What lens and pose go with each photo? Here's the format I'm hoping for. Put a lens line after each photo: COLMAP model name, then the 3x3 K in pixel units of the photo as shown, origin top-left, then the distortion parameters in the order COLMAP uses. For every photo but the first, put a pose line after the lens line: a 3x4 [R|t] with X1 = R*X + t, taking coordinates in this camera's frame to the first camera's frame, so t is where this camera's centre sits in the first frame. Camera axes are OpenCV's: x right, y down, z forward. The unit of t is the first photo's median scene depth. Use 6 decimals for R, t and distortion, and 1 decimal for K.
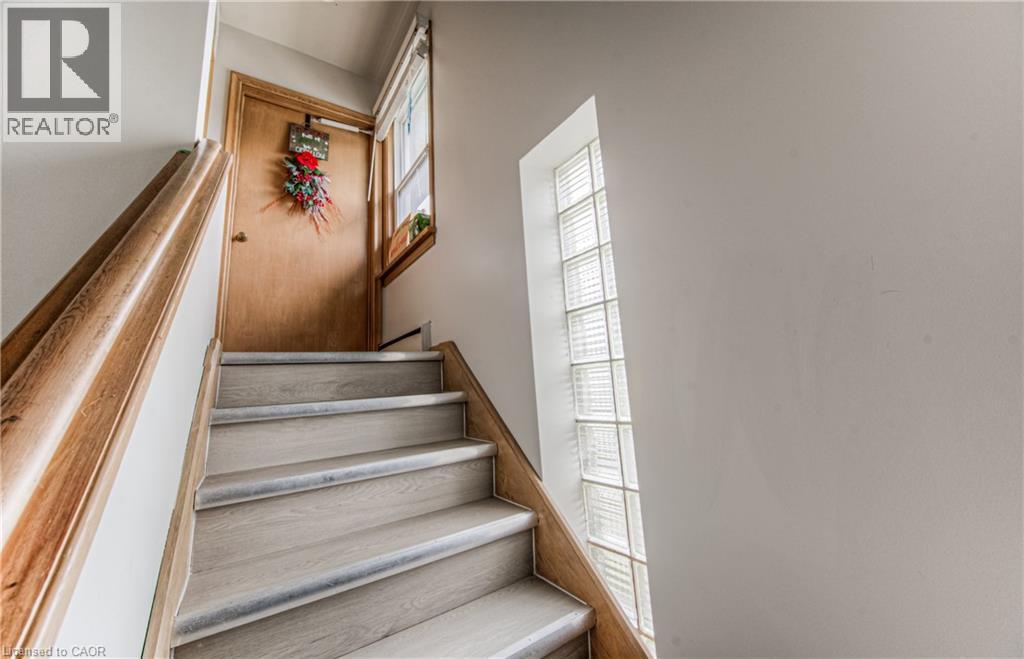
lens RADIAL K [[372.5, 0, 512.0], [0, 372.5, 329.5], [0, 0, 1]] dist [-0.024070, 0.001559]
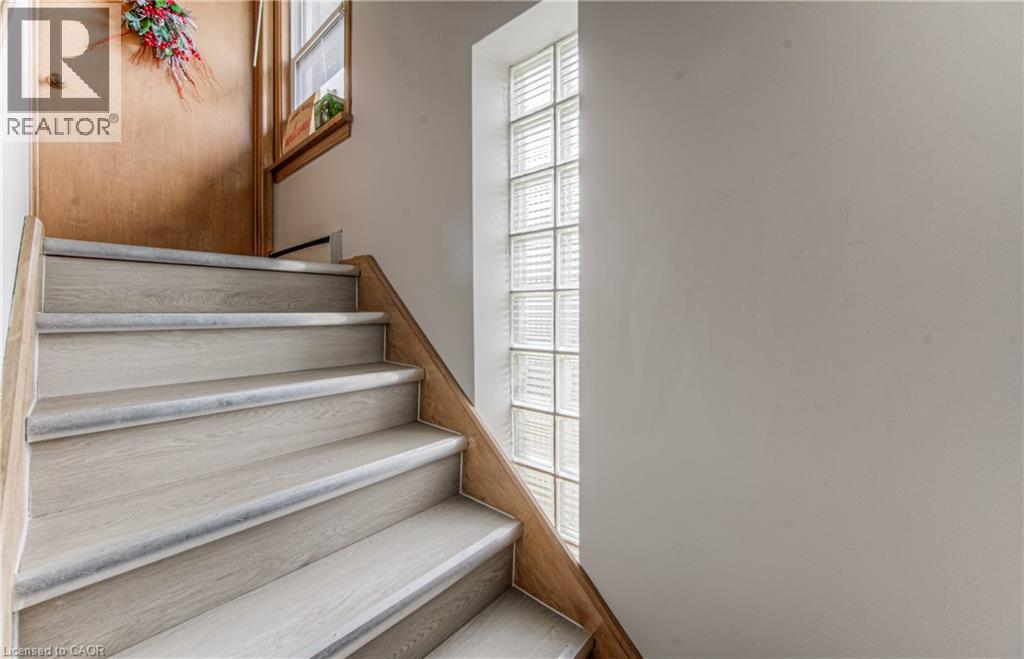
lens RADIAL K [[372.5, 0, 512.0], [0, 372.5, 329.5], [0, 0, 1]] dist [-0.024070, 0.001559]
pose [[0.963569, 0.057572, 0.261190, -0.080861], [-0.104931, 0.979637, 0.171173, 0.025103], [-0.246016, -0.192344, 0.949989, 0.067856]]
